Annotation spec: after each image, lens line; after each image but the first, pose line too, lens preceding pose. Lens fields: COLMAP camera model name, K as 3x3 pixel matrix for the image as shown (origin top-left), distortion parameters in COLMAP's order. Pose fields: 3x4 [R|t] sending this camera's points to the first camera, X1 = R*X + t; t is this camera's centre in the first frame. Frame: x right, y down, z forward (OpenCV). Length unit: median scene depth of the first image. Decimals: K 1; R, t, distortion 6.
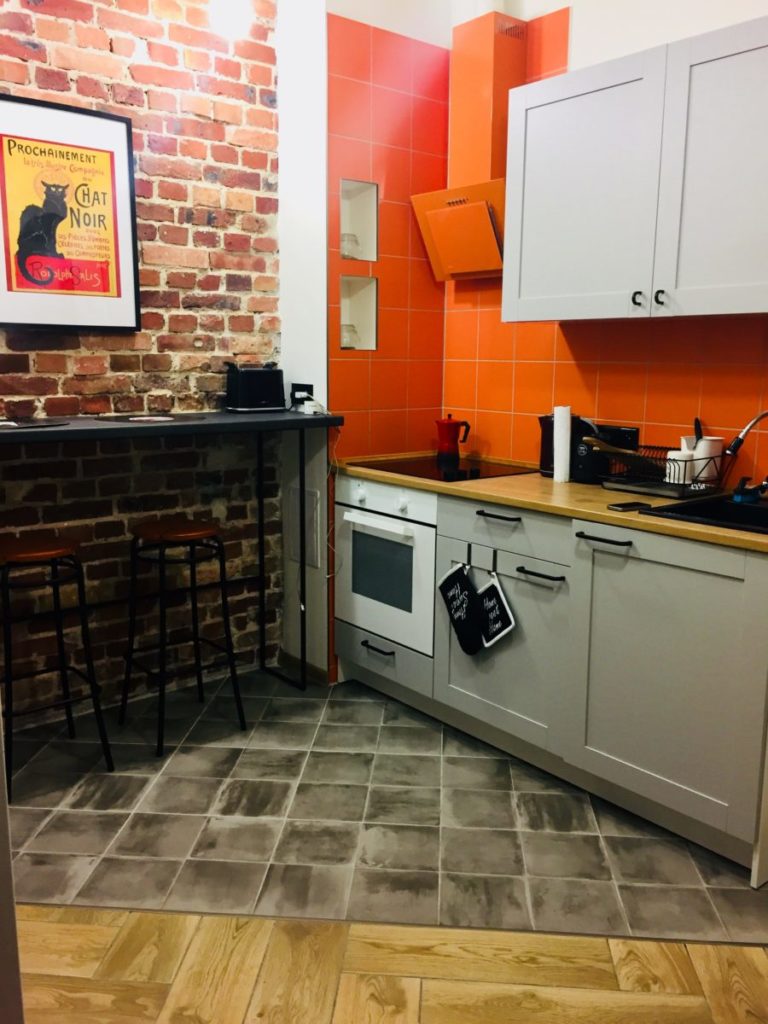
lens RADIAL K [[890.5, 0, 384.0], [0, 890.5, 515.5], [0, 0, 1]] dist [0.066621, -0.062315]
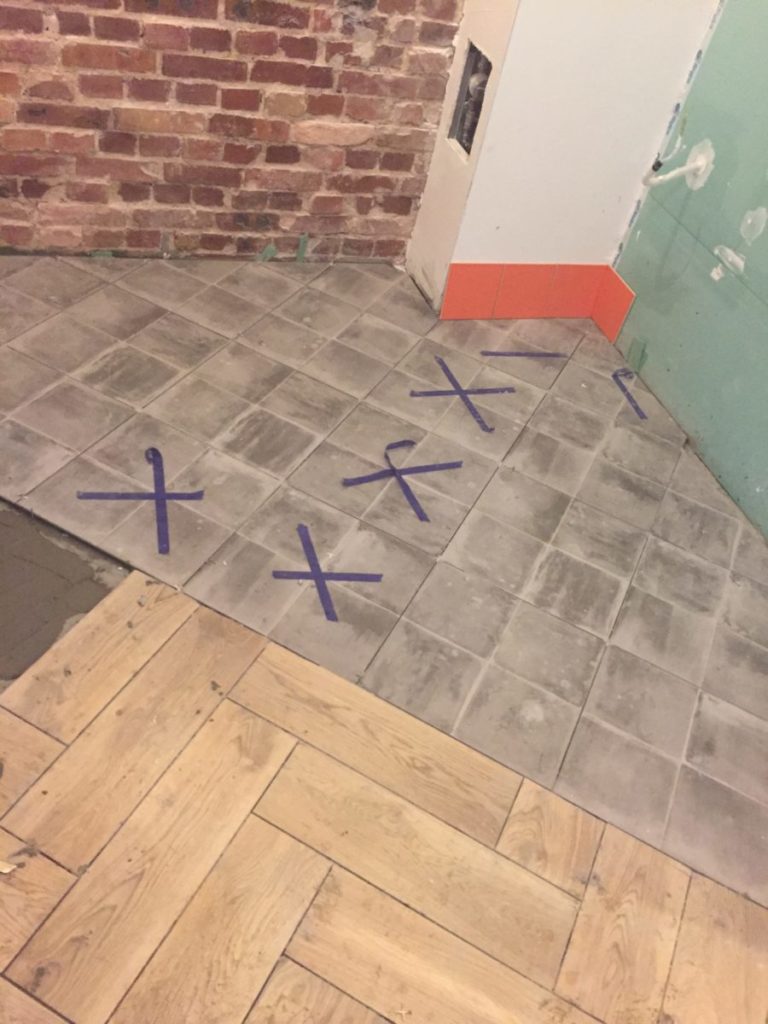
lens RADIAL K [[890.5, 0, 384.1], [0, 890.5, 513.2], [0, 0, 1]] dist [0.066621, -0.062315]
pose [[0.914353, 0.372916, -0.157773, 0.124194], [-0.241292, 0.814707, 0.527286, -0.117868], [0.325172, -0.444056, 0.834911, 0.267352]]
